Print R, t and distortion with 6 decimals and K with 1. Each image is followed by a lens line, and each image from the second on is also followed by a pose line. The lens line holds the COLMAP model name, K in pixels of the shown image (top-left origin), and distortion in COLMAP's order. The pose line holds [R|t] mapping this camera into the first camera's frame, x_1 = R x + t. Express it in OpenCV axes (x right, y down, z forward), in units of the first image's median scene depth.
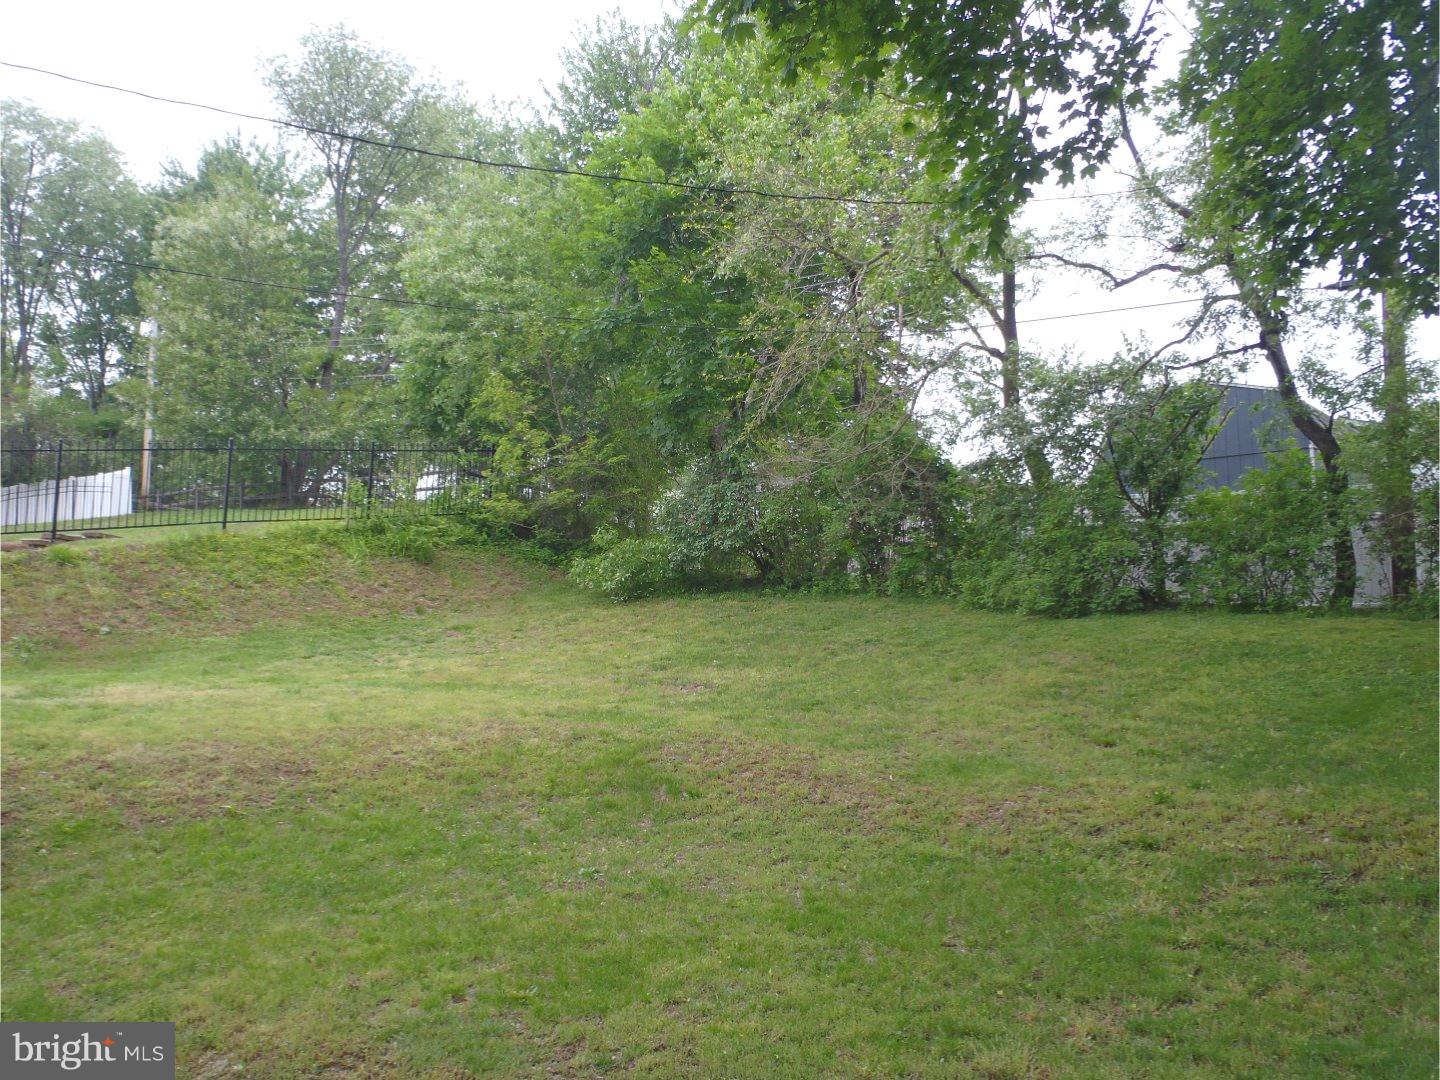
lens RADIAL K [[1186.9, 0, 720.0], [0, 1186.9, 540.0], [0, 0, 1]] dist [-0.070528, 0.050432]
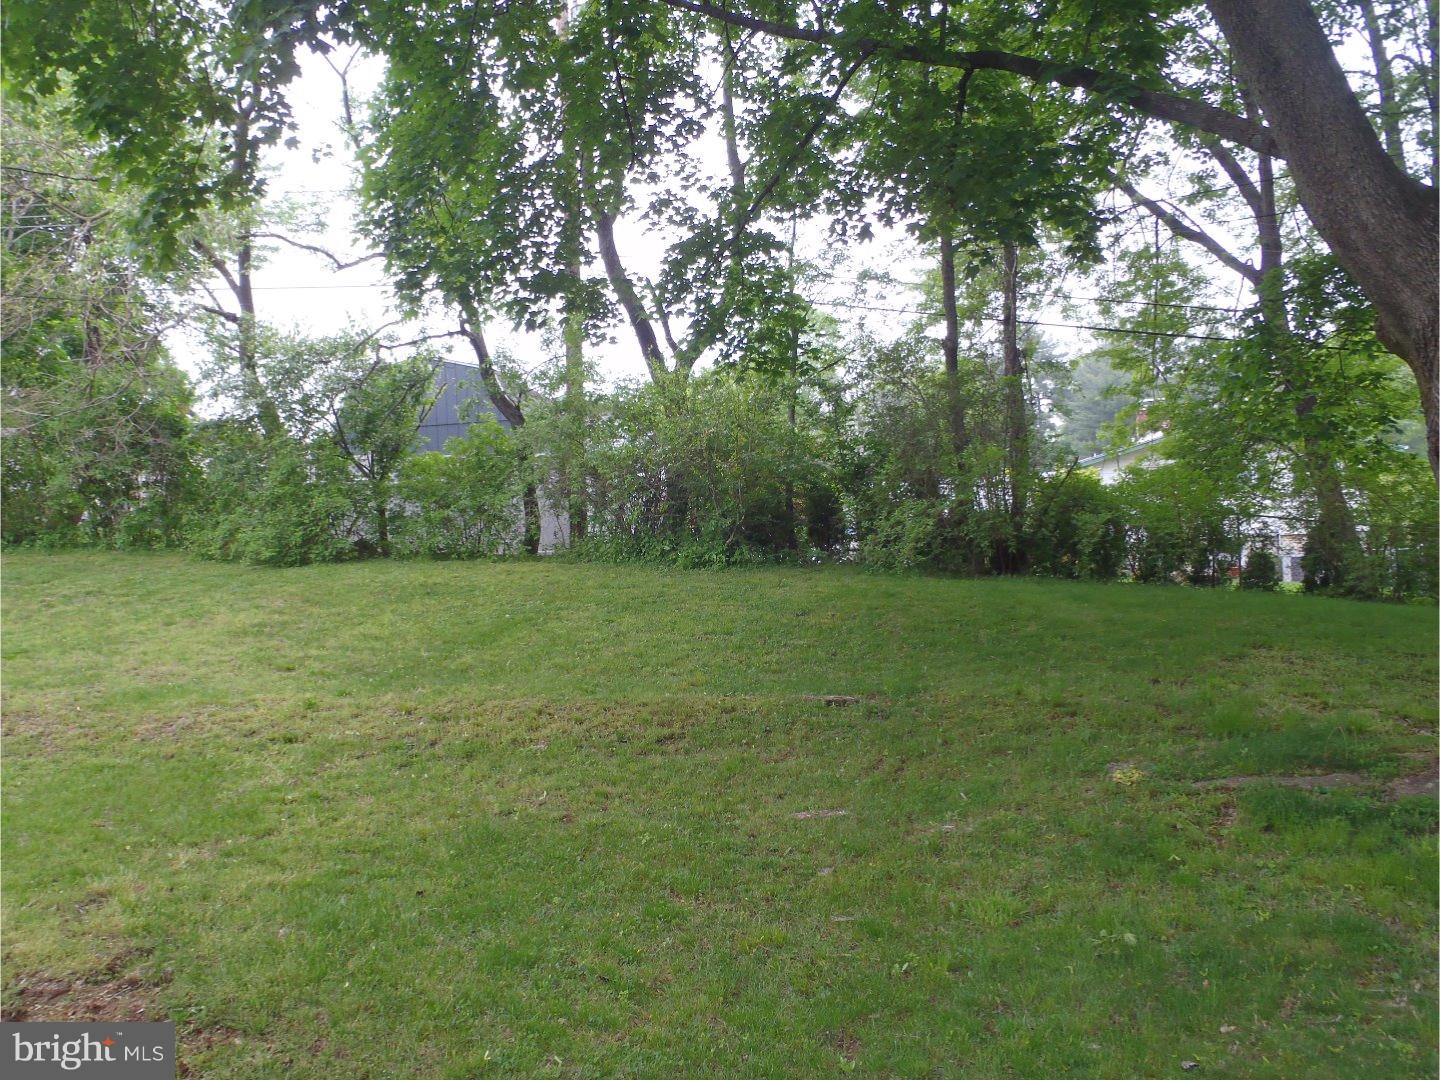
lens RADIAL K [[1186.9, 0, 720.0], [0, 1186.9, 540.0], [0, 0, 1]] dist [-0.070528, 0.050432]
pose [[0.835624, -0.007975, 0.549244, 0.025876], [-0.013556, 0.999291, 0.035133, -0.003243], [-0.549134, -0.036804, 0.834923, -0.139524]]
